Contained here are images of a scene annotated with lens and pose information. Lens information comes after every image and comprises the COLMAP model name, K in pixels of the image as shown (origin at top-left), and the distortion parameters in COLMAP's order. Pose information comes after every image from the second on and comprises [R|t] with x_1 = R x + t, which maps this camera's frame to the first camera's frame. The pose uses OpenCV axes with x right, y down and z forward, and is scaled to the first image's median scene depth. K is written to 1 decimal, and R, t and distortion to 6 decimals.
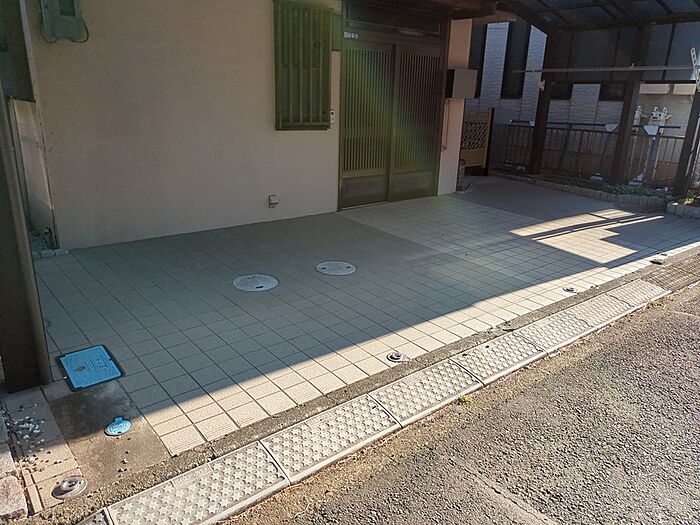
lens RADIAL K [[520.1, 0, 349.9], [0, 520.1, 259.4], [0, 0, 1]] dist [0.071351, -0.073759]
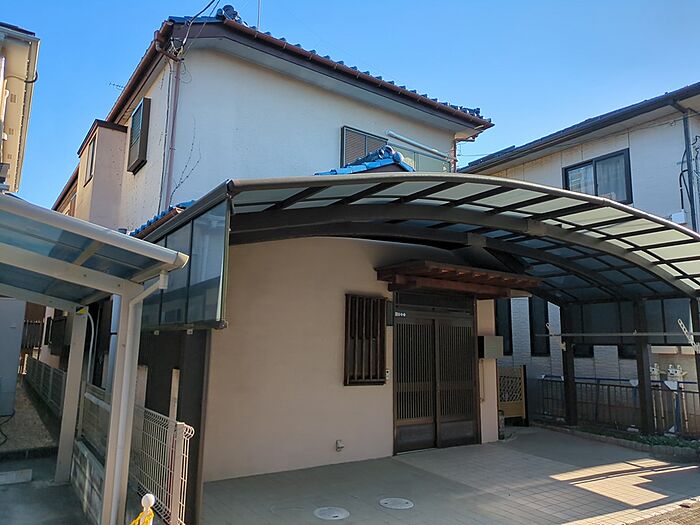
lens RADIAL K [[520.1, 0, 349.9], [0, 520.1, 259.4], [0, 0, 1]] dist [0.071351, -0.073759]
pose [[0.996645, -0.025062, -0.077919, -0.015554], [-0.013127, 0.890704, -0.454395, 0.042440], [0.080790, 0.453893, 0.887386, -0.201000]]
